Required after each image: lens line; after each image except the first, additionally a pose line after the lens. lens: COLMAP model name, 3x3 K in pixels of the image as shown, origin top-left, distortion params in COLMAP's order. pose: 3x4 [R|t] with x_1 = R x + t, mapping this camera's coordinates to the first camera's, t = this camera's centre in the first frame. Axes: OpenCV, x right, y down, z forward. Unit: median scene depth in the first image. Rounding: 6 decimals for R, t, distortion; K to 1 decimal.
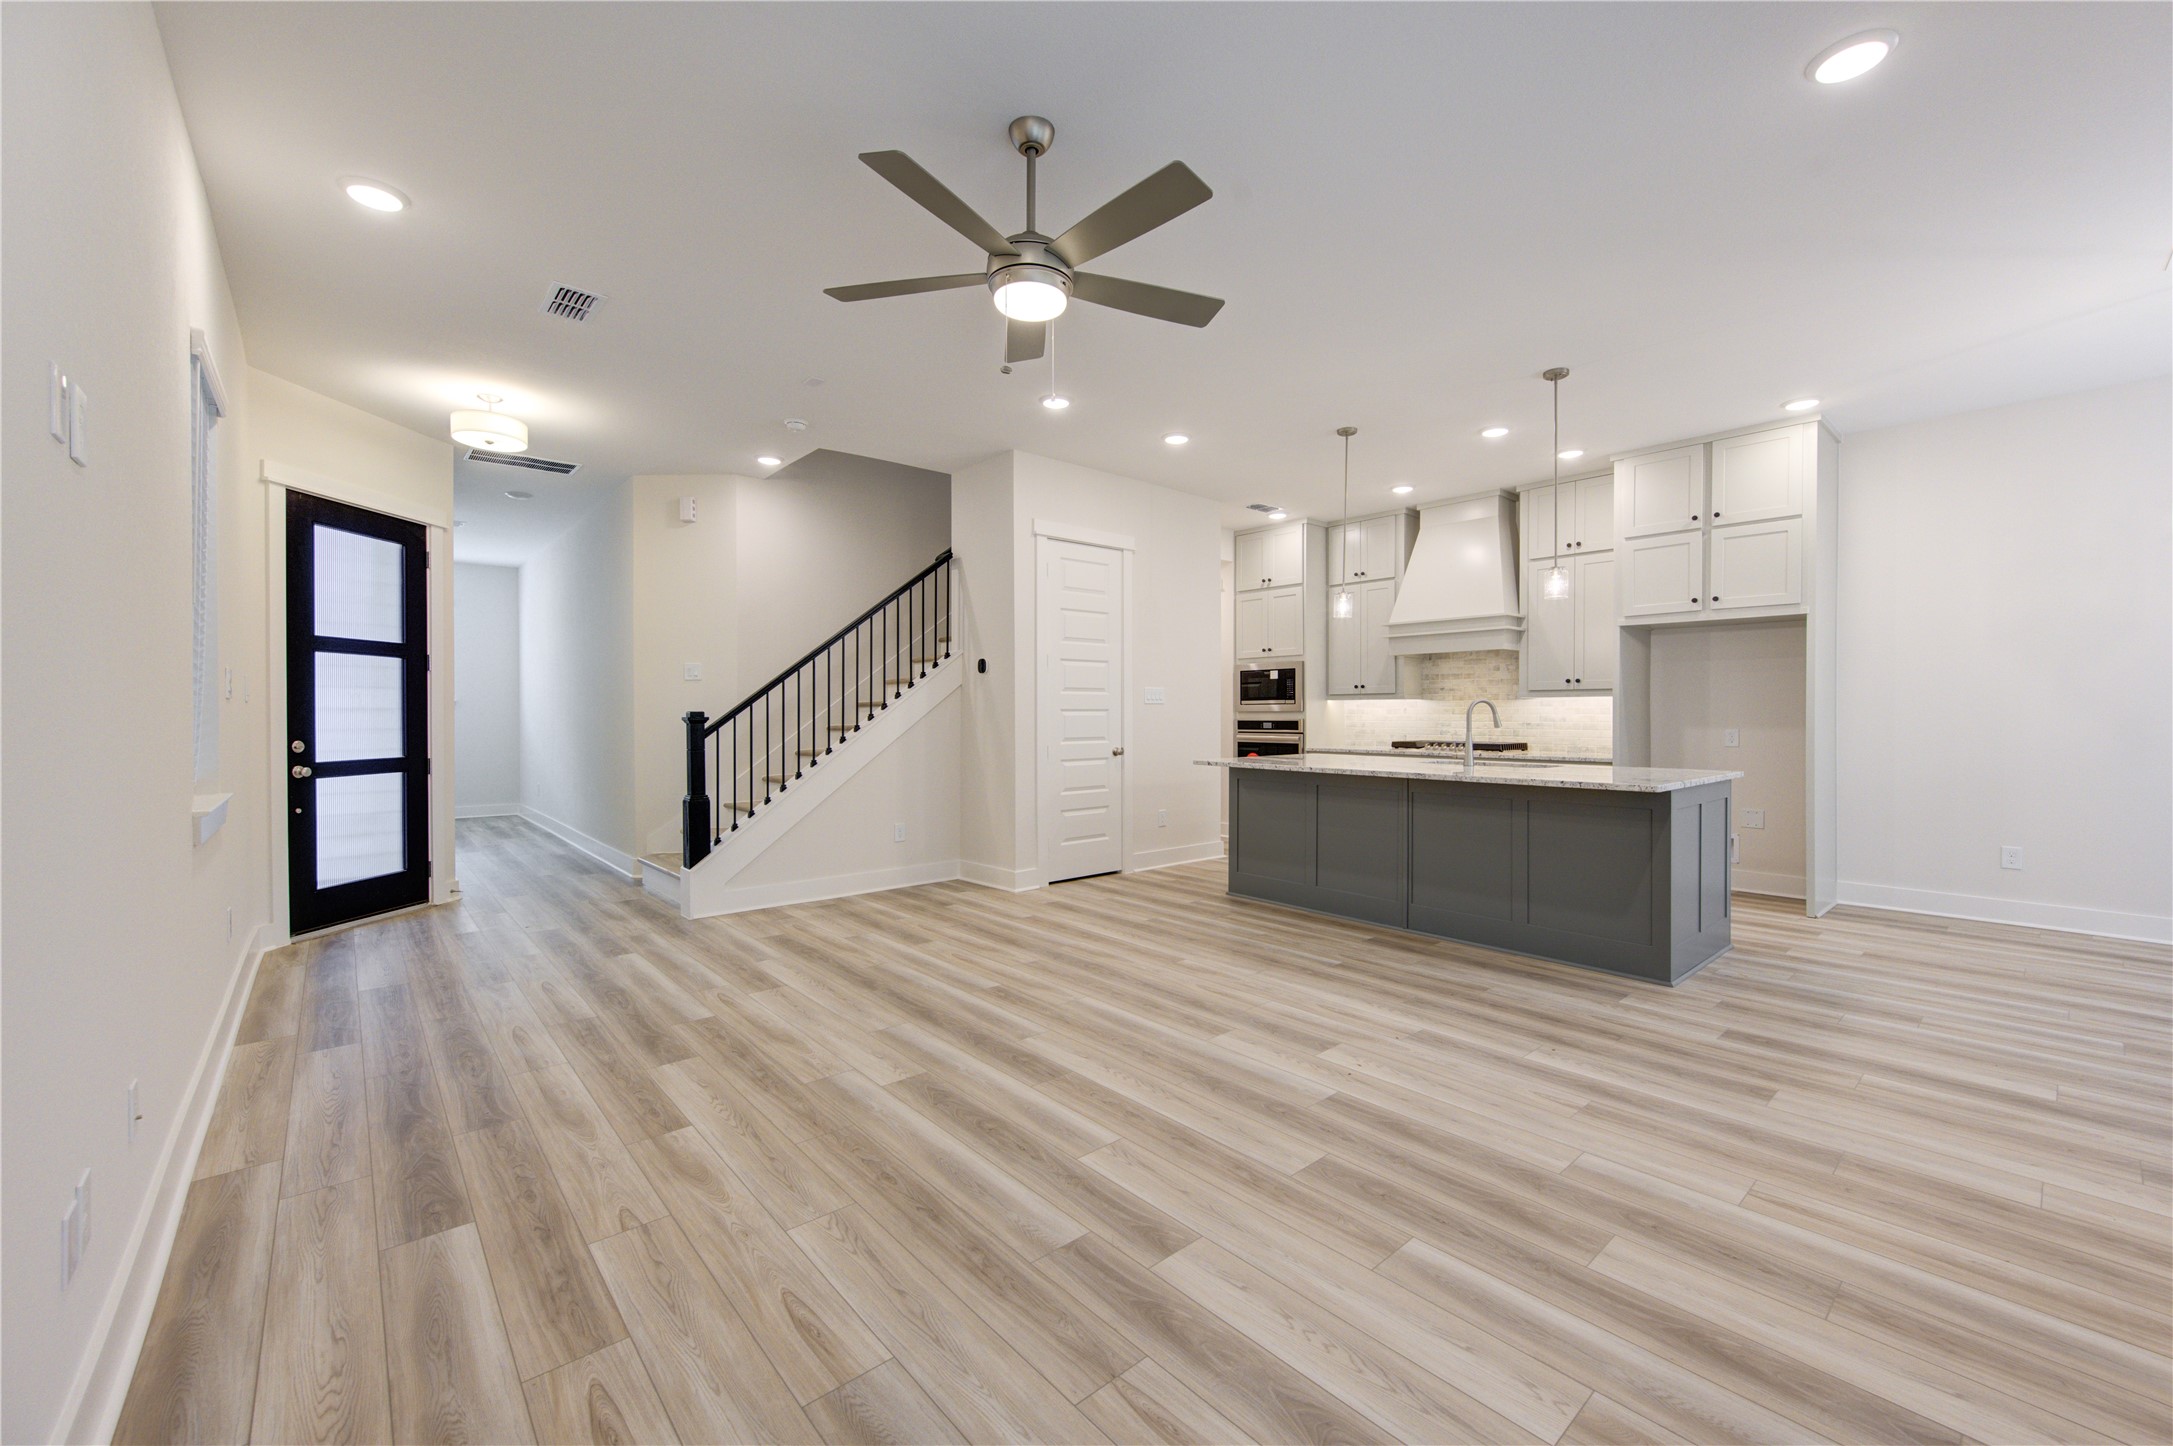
lens RADIAL K [[858.5, 0, 1095.9], [0, 858.5, 724.2], [0, 0, 1]] dist [-0.004151, 0.002155]
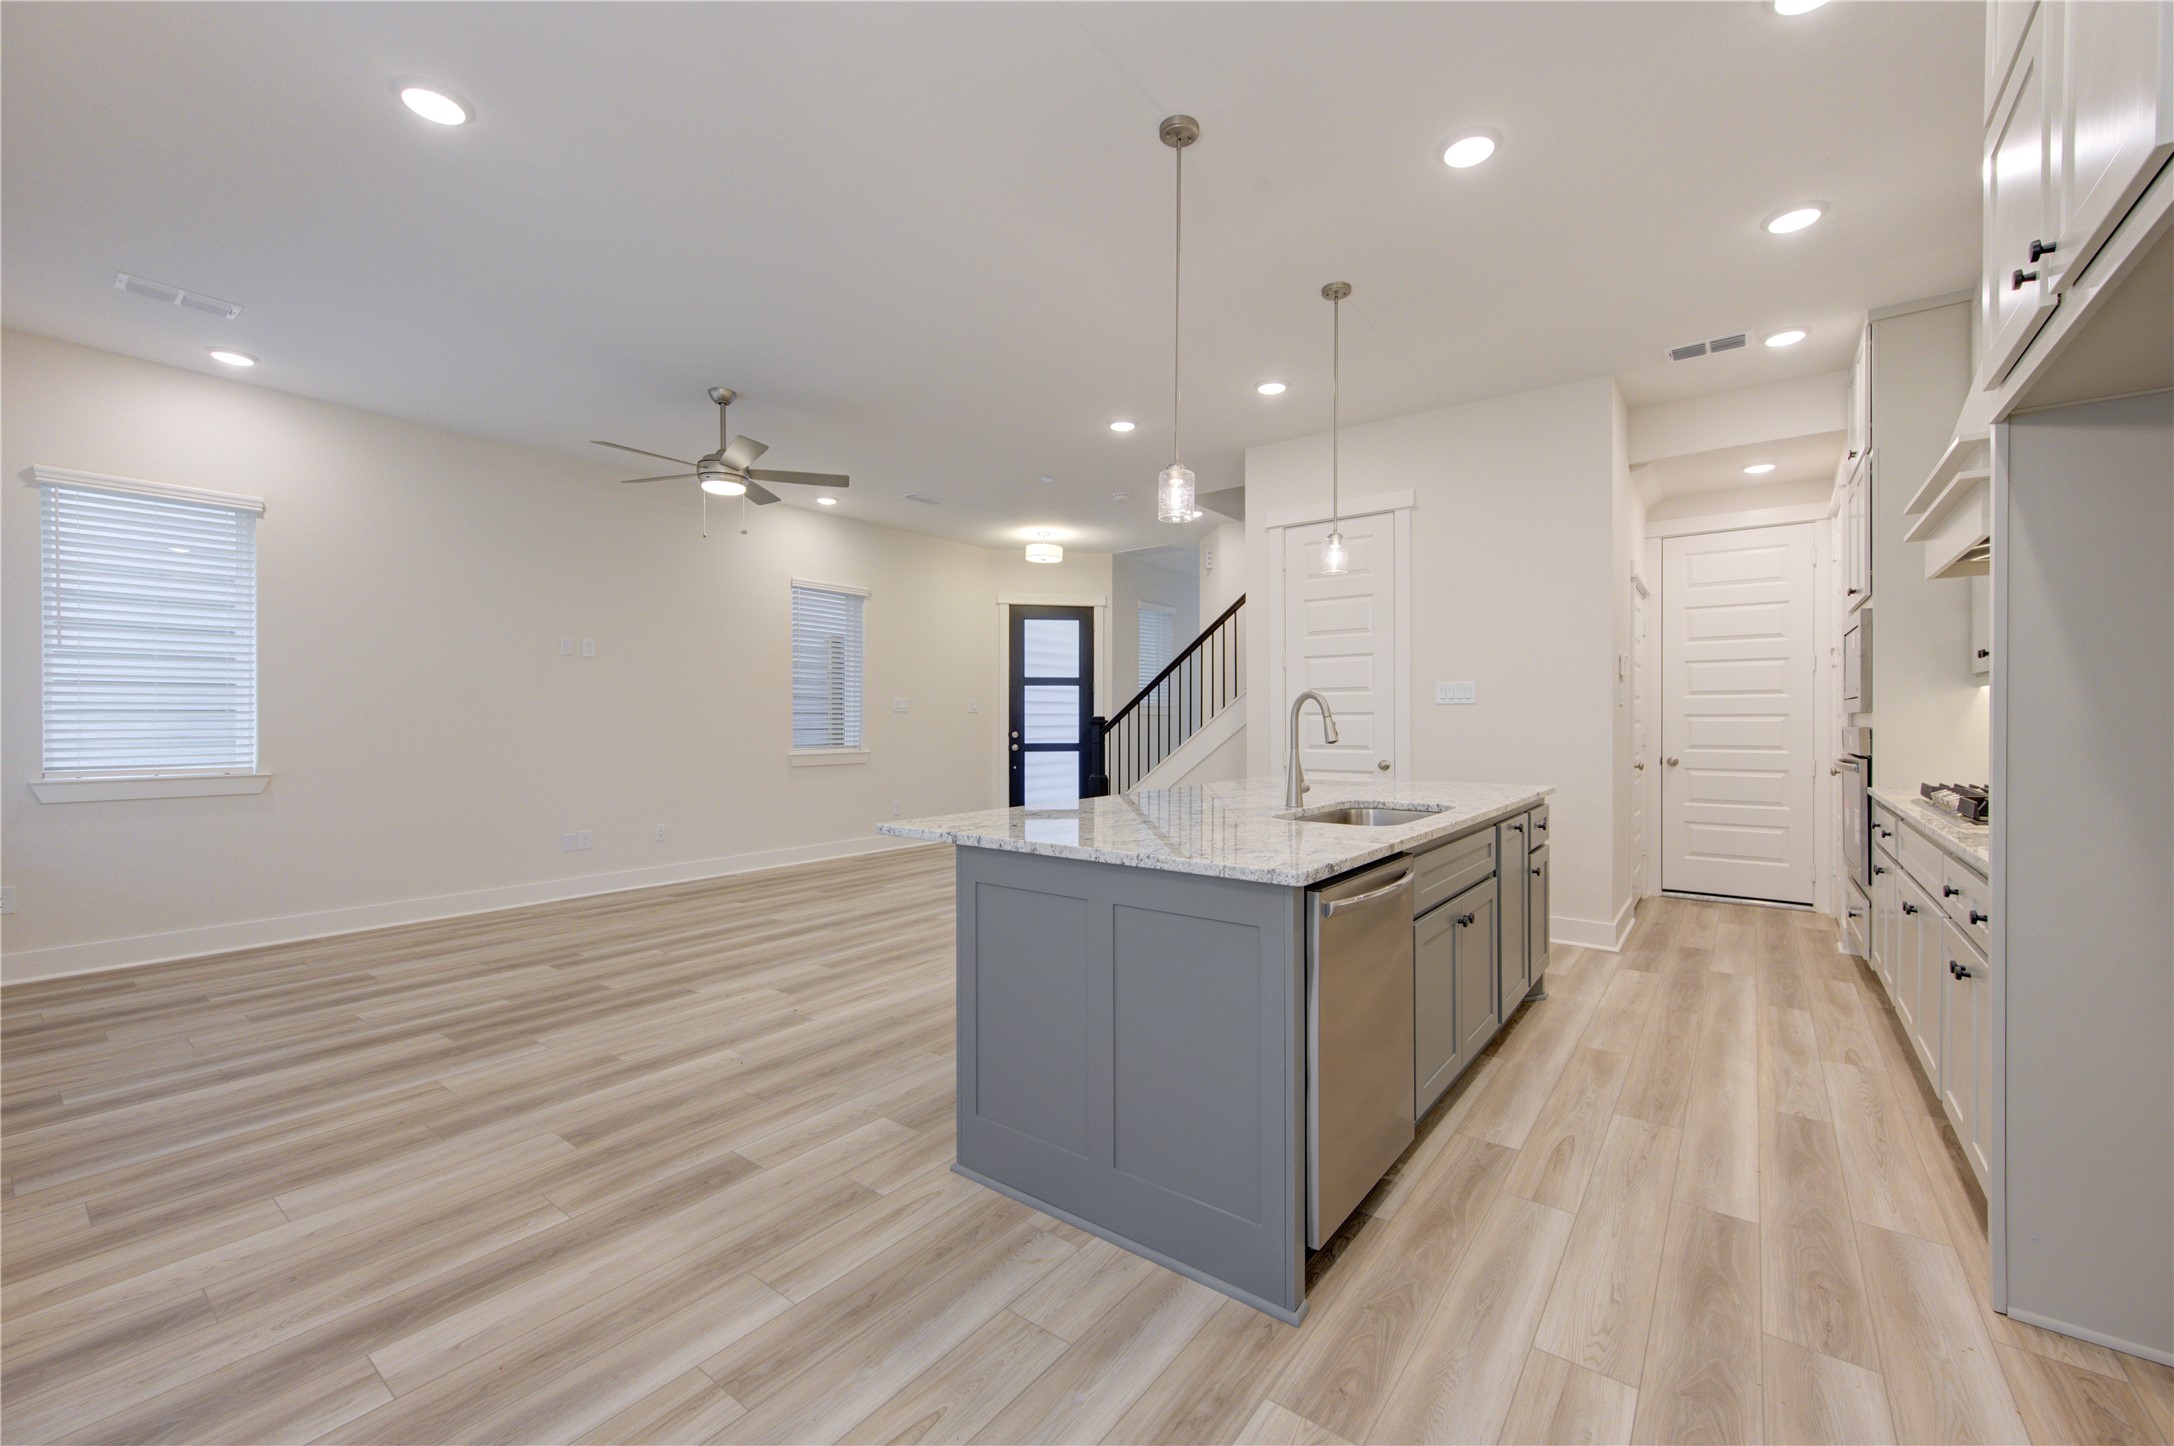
lens RADIAL K [[858.9, 0, 1113.4], [0, 858.9, 731.1], [0, 0, 1]] dist [-0.004151, 0.002155]
pose [[0.216371, 0.016117, -0.976178, 1.221118], [-0.009016, 0.999854, 0.014510, -0.015030], [0.976270, 0.005662, 0.216485, 0.926592]]
